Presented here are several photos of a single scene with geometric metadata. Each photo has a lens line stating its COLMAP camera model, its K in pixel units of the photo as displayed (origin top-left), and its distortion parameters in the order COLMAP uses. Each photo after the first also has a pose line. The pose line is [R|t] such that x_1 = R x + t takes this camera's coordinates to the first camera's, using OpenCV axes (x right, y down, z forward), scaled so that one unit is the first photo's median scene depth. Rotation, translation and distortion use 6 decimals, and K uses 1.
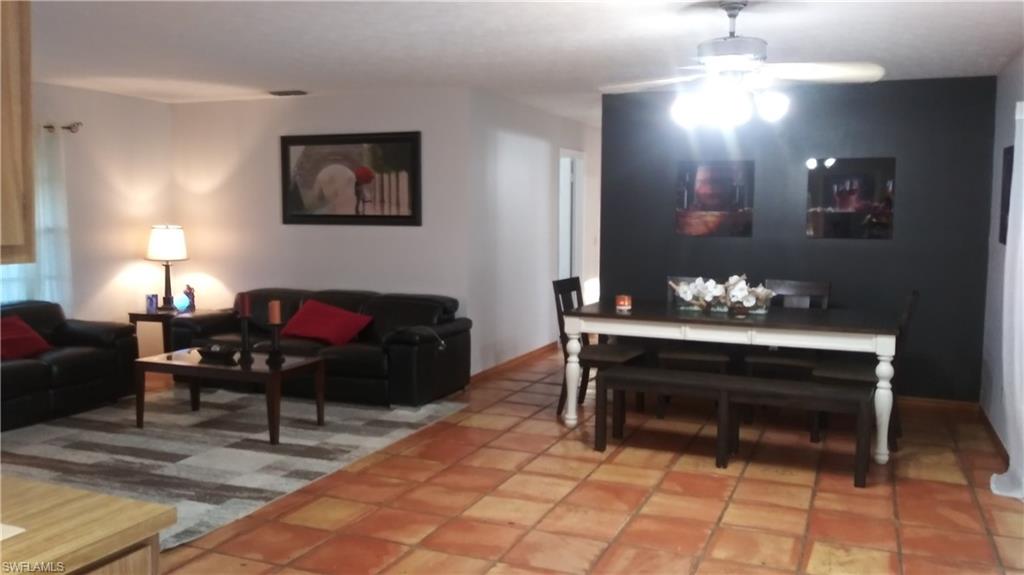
lens RADIAL K [[839.5, 0, 516.9], [0, 839.5, 287.0], [0, 0, 1]] dist [0.028535, -0.063198]
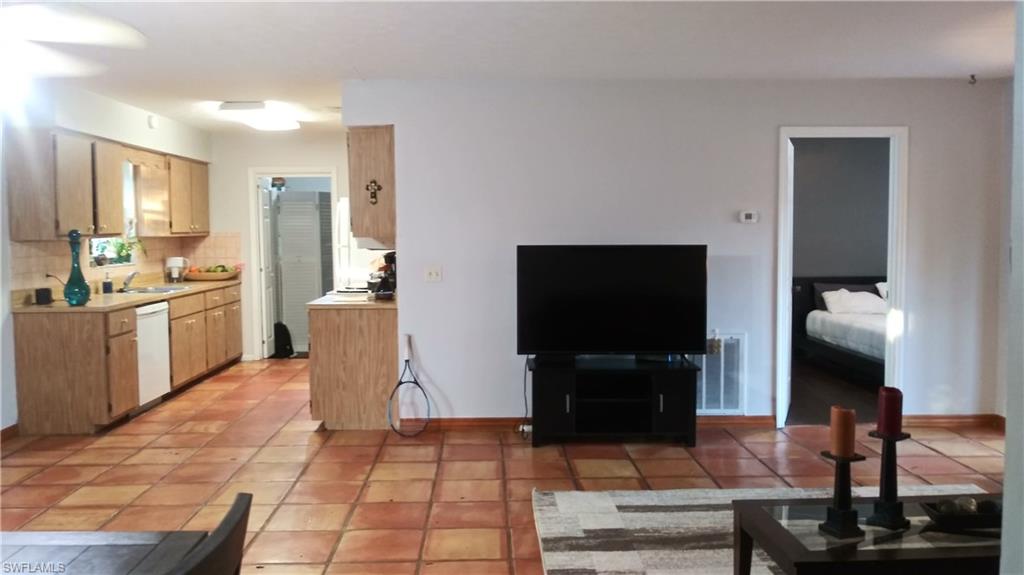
lens RADIAL K [[839.5, 0, 516.9], [0, 839.5, 287.0], [0, 0, 1]] dist [0.028535, -0.063198]
pose [[-0.911575, 0.028382, -0.410152, 0.072229], [-0.036441, 0.988110, 0.149368, -0.112556], [0.409515, 0.151106, -0.899702, 1.312370]]
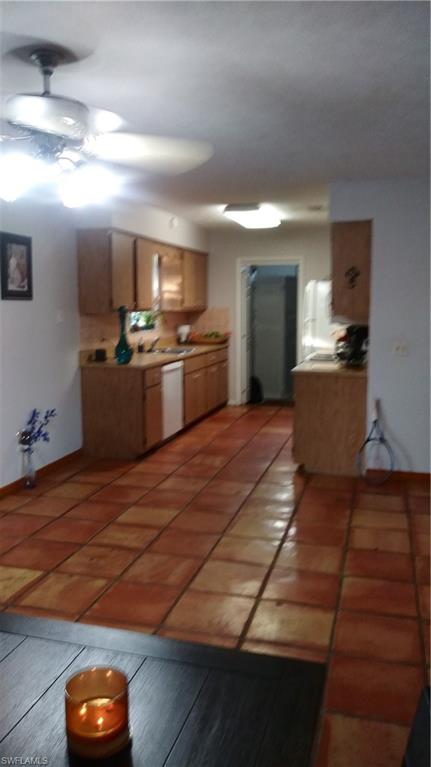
lens RADIAL K [[622.2, 0, 223.1], [0, 622.2, 393.0], [0, 0, 1]] dist [0.002673, -0.002975]
pose [[-0.991686, 0.007534, -0.128460, 0.112193], [-0.022721, 0.972349, 0.232425, -0.109901], [0.126659, 0.233411, -0.964094, 1.175589]]
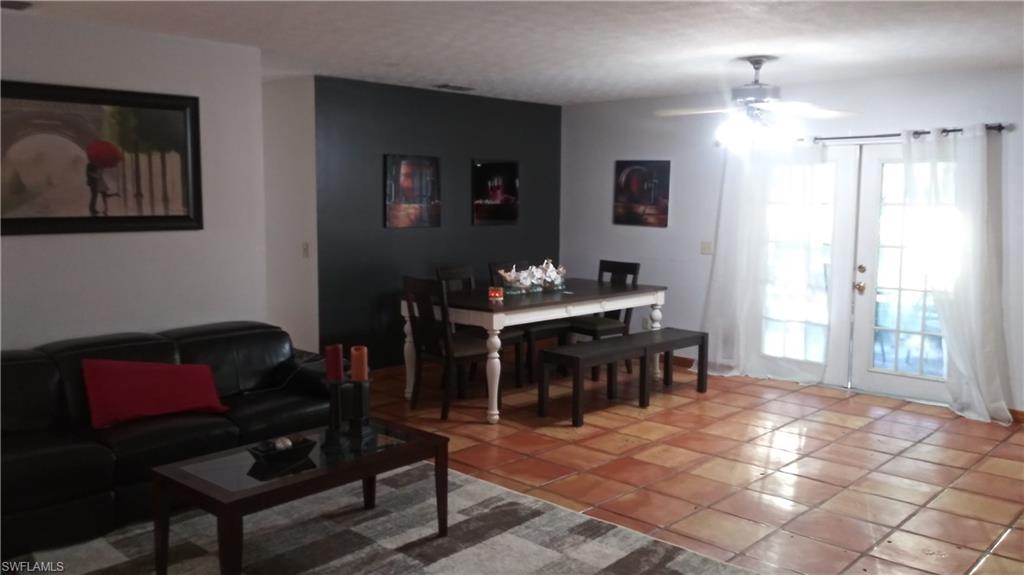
lens RADIAL K [[830.6, 0, 477.8], [0, 830.6, 289.7], [0, 0, 1]] dist [0.002673, -0.002975]
pose [[0.379281, -0.109119, 0.918825, -0.848078], [0.080195, 0.993162, 0.084844, -0.078026], [-0.921800, 0.041506, 0.385438, 0.632464]]
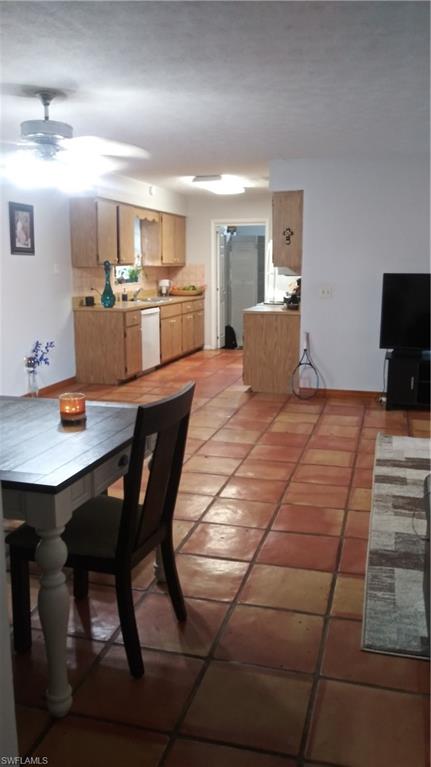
lens RADIAL K [[628.8, 0, 221.8], [0, 628.8, 371.6], [0, 0, 1]] dist [0.028535, -0.063198]
pose [[-0.991775, 0.015876, -0.127007, 0.077381], [-0.017434, 0.966274, 0.256924, -0.122246], [0.126803, 0.257025, -0.958050, 1.456585]]
